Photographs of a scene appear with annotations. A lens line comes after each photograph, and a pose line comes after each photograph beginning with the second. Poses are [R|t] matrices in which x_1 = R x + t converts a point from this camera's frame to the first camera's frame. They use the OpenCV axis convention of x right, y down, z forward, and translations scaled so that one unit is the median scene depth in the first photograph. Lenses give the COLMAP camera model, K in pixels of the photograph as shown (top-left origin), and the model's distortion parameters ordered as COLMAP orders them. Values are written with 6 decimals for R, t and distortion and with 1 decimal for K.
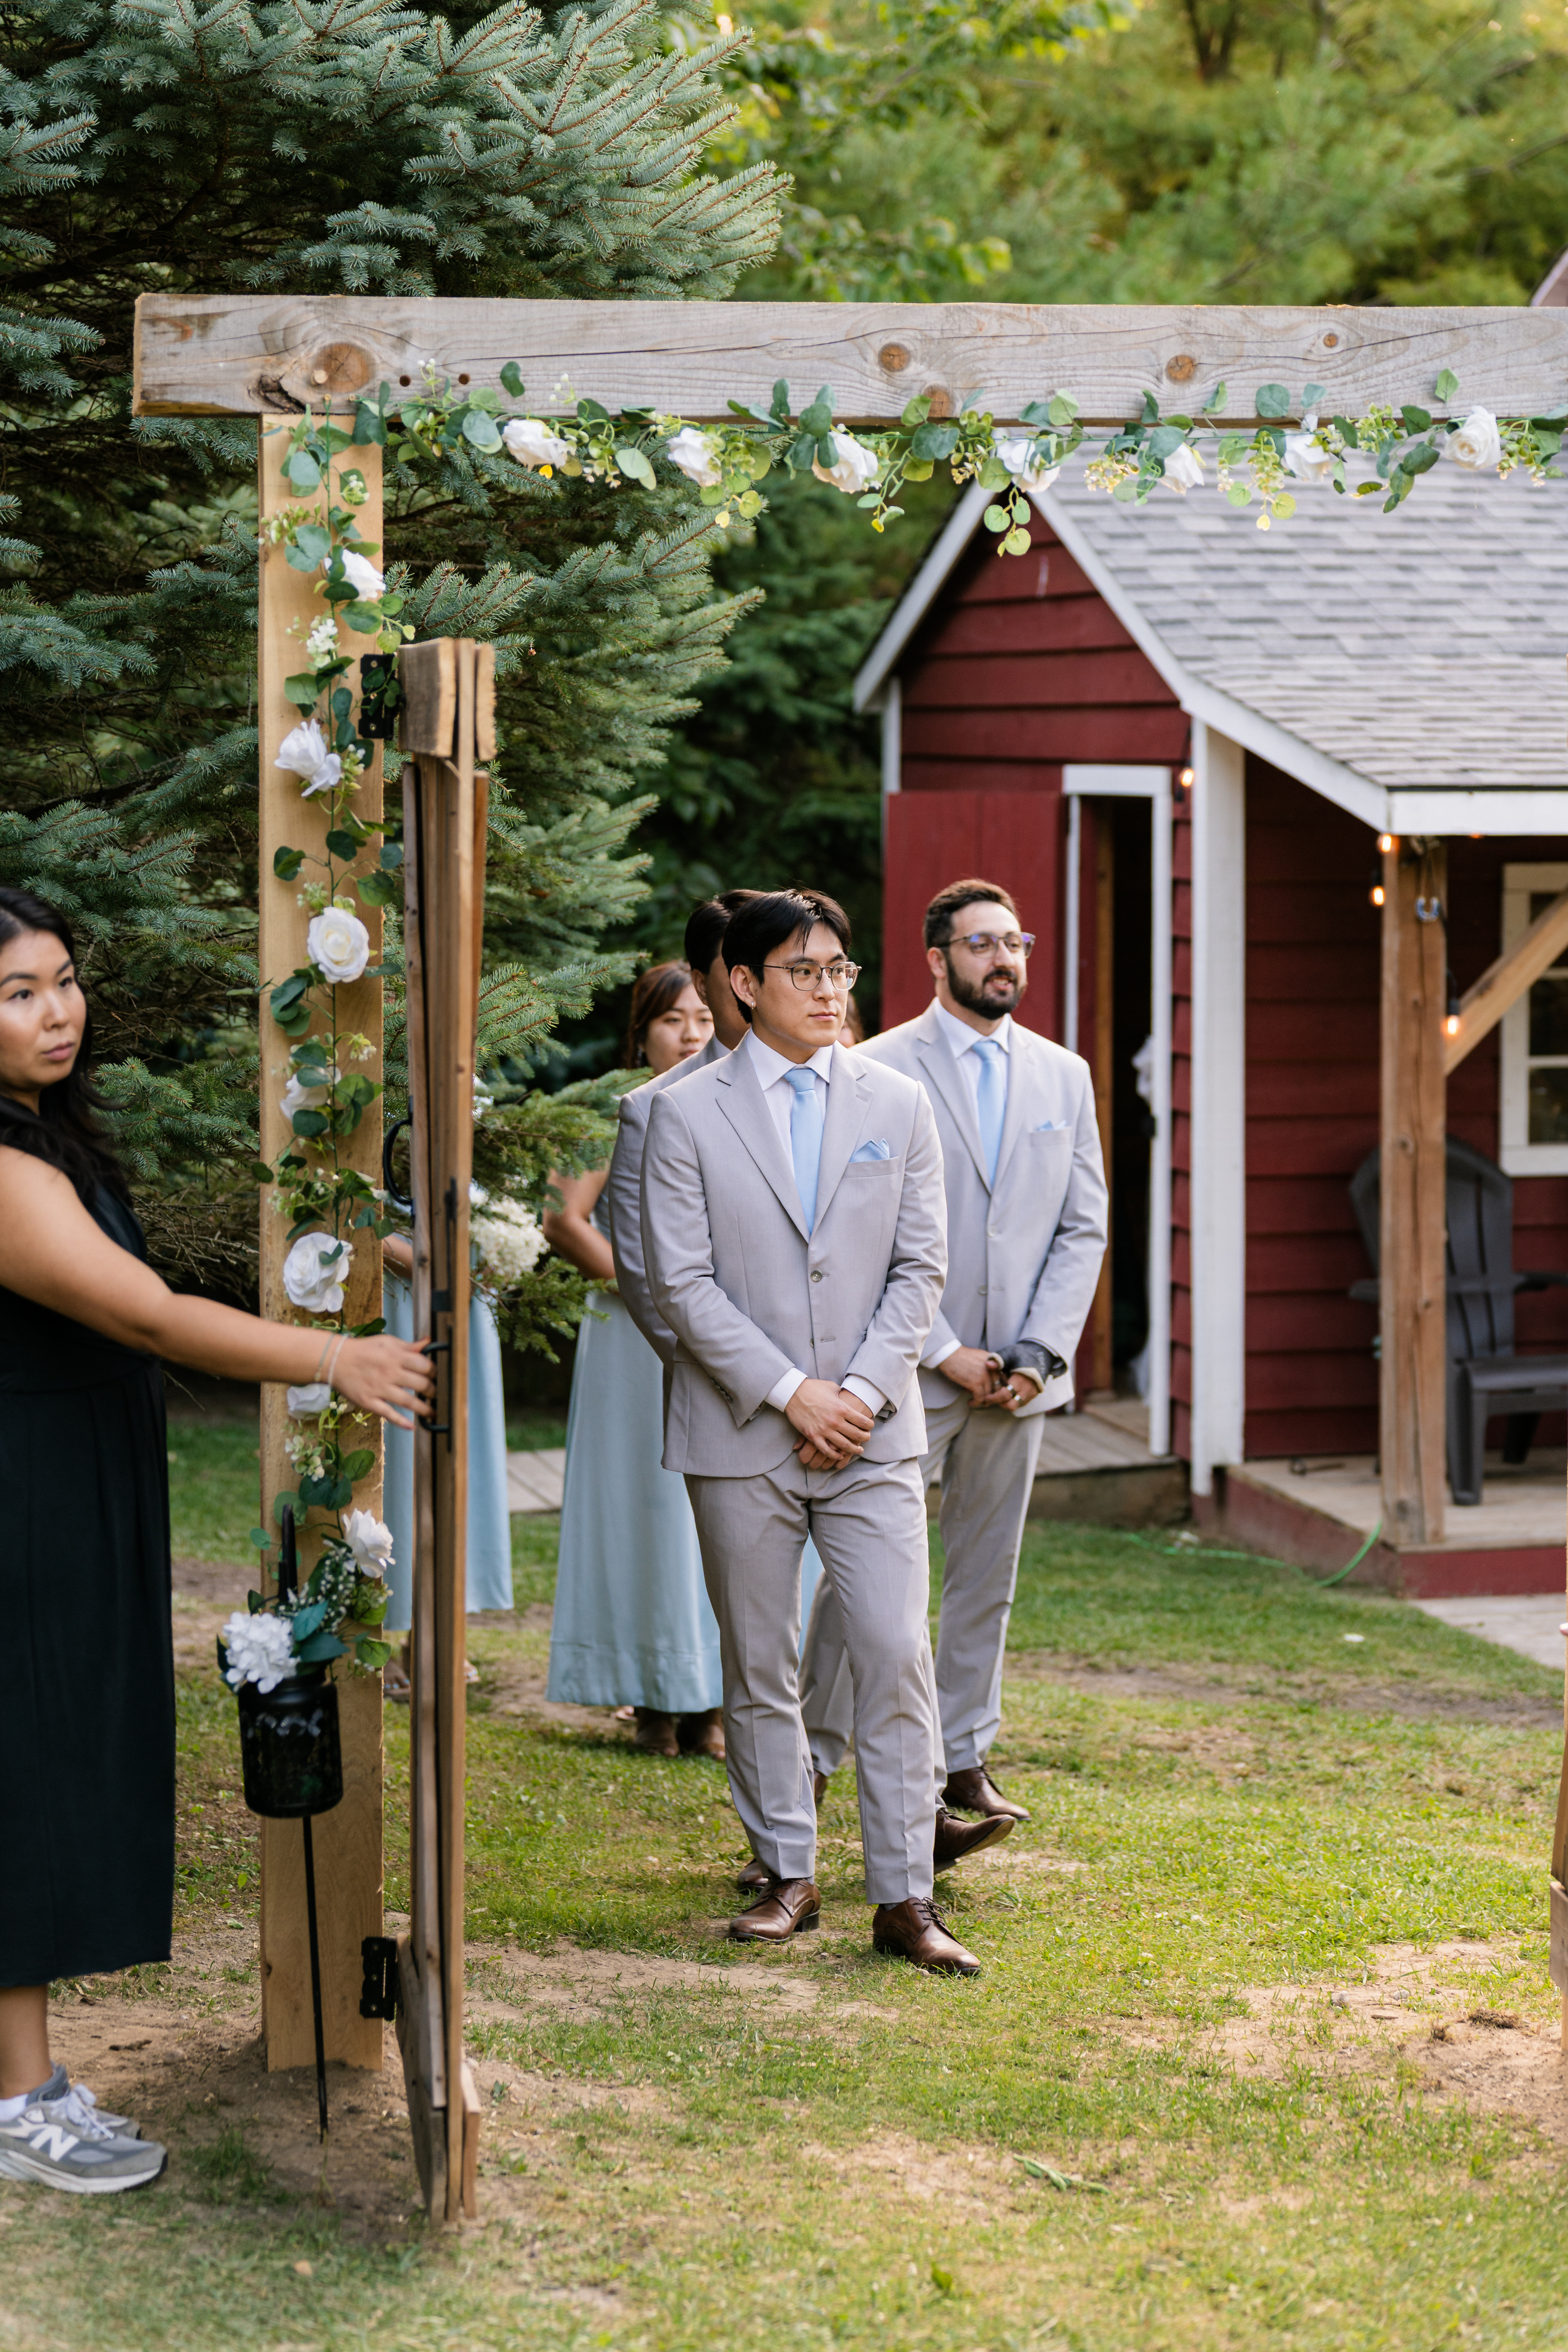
lens RADIAL K [[4728.3, 0, 781.6], [0, 4728.3, 1178.6], [0, 0, 1]] dist [-0.070874, 0.000000]
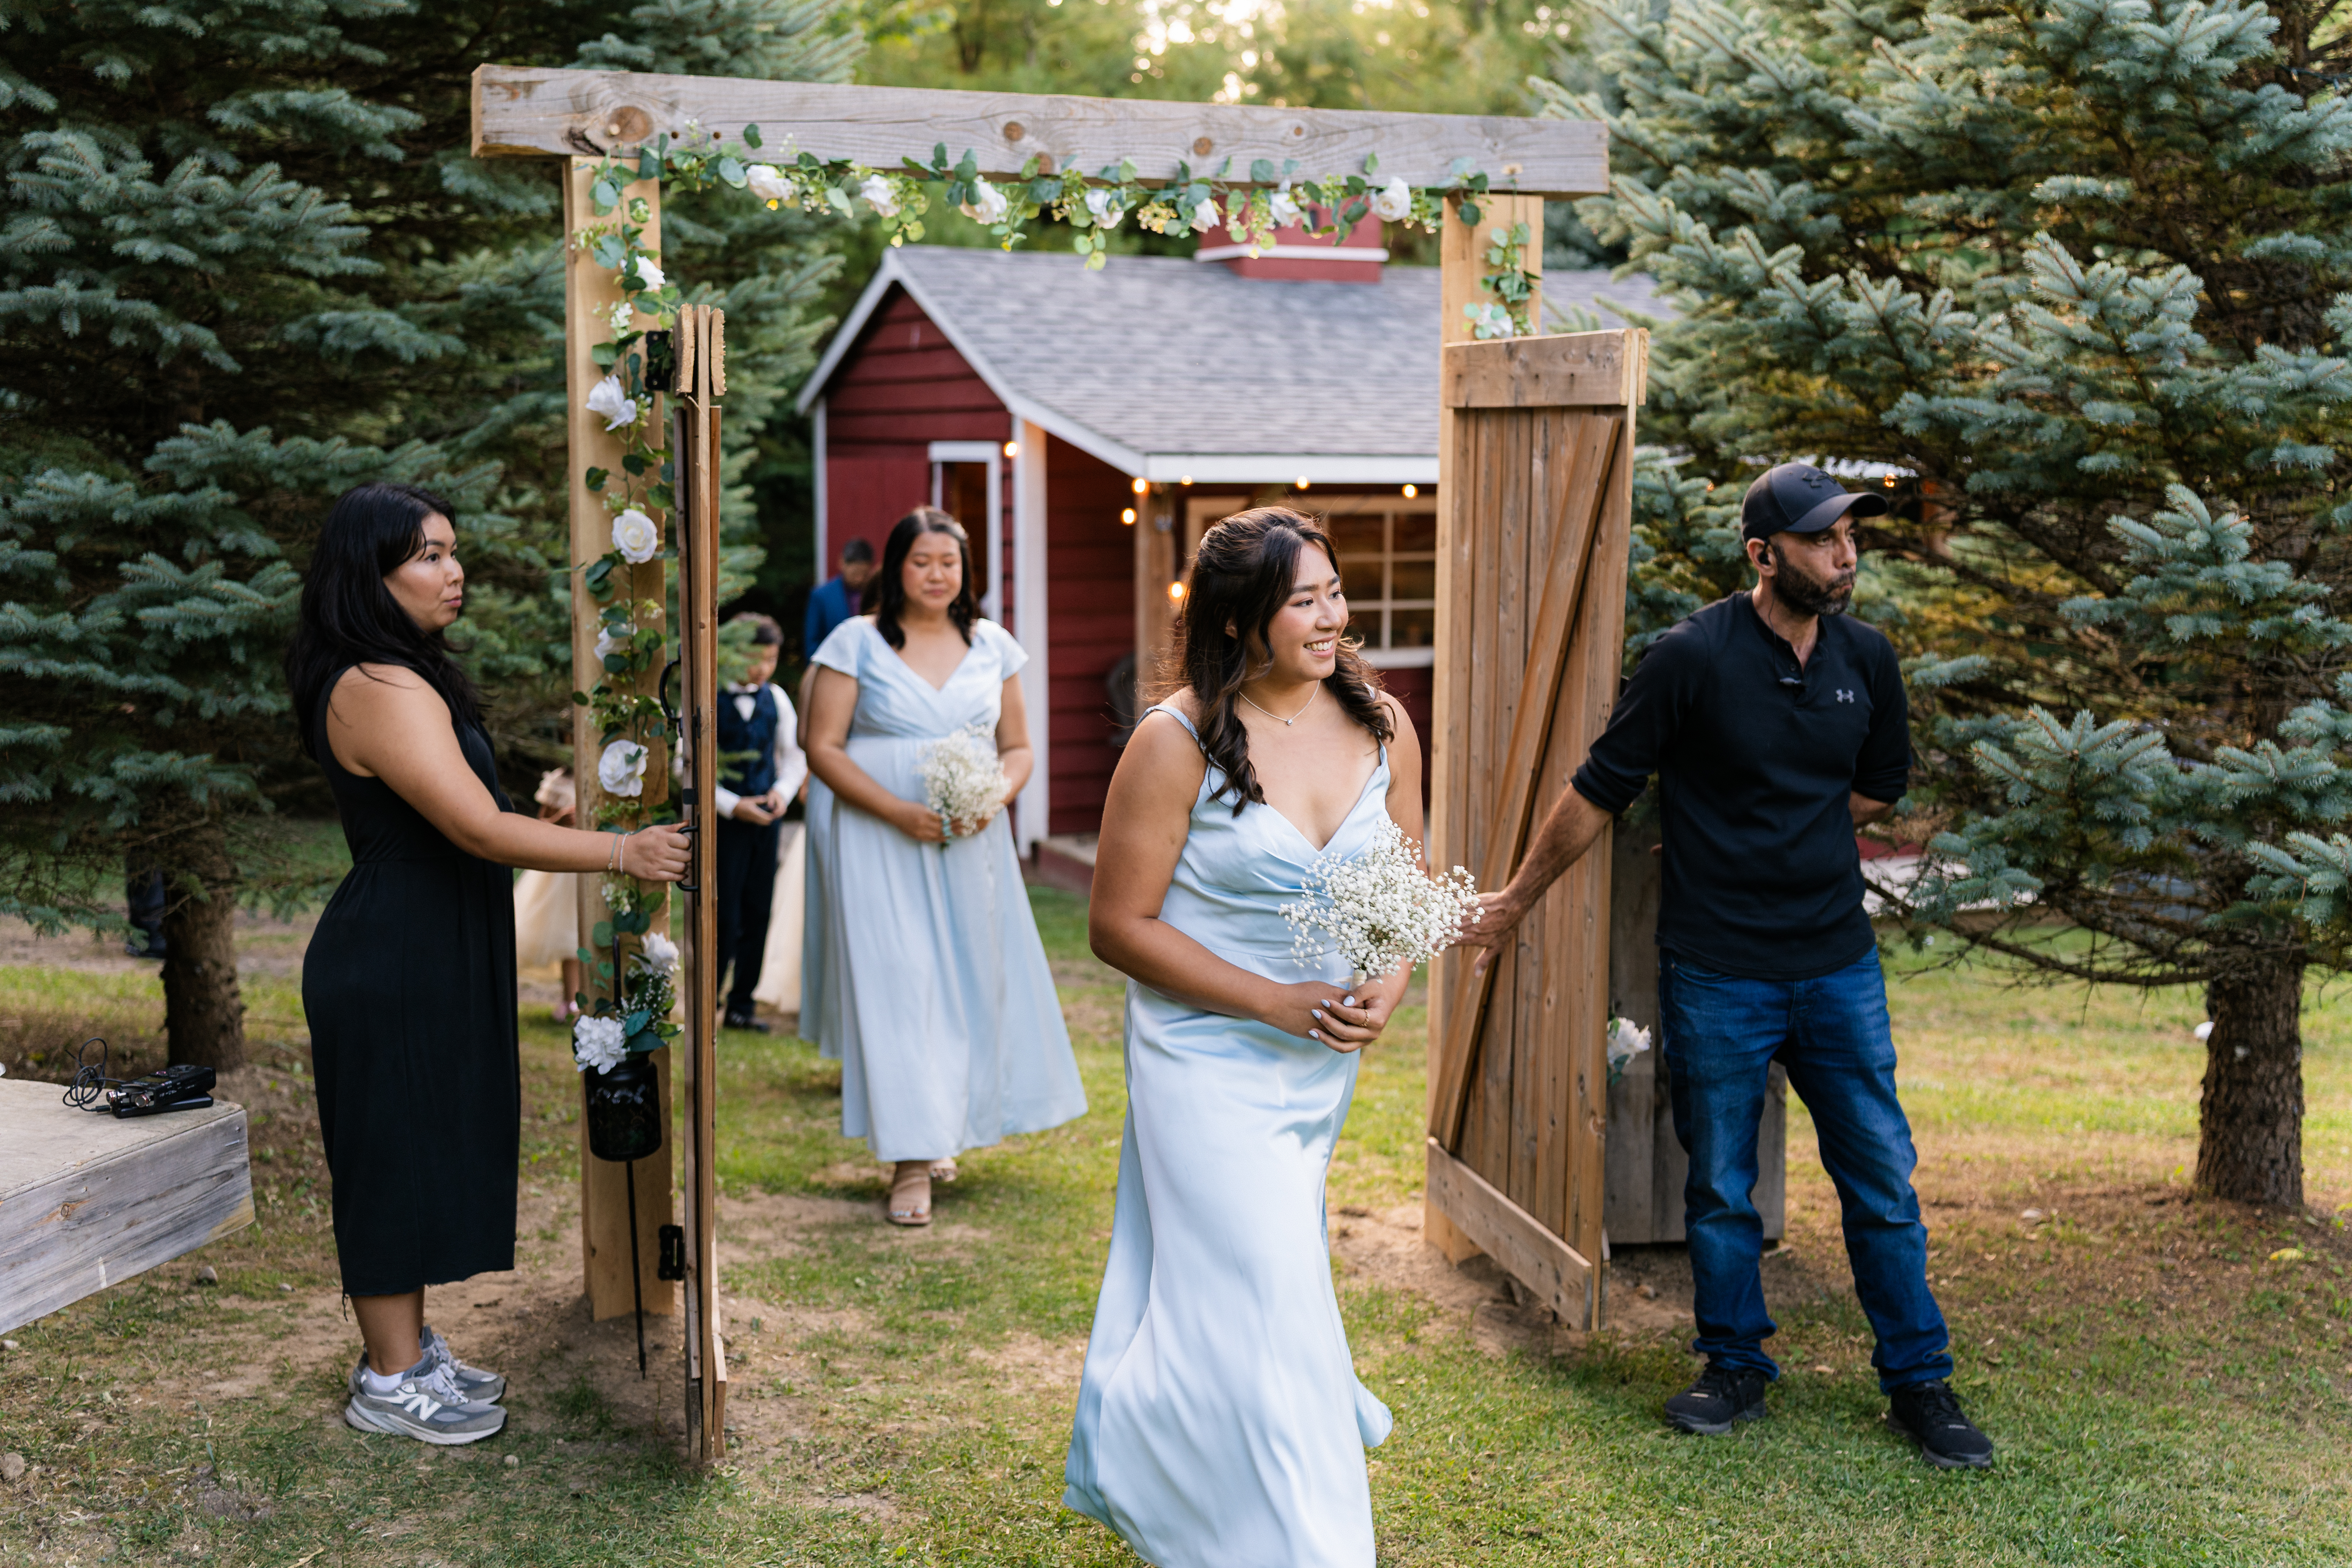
lens RADIAL K [[2349.9, 0, 1169.8], [0, 2349.9, 764.4], [0, 0, 1]] dist [-0.043626, 0.000000]
pose [[0.978155, -0.021064, 0.206807, -0.082486], [0.012570, 0.999026, 0.042299, -0.008982], [-0.207496, -0.038775, 0.977467, 0.276188]]
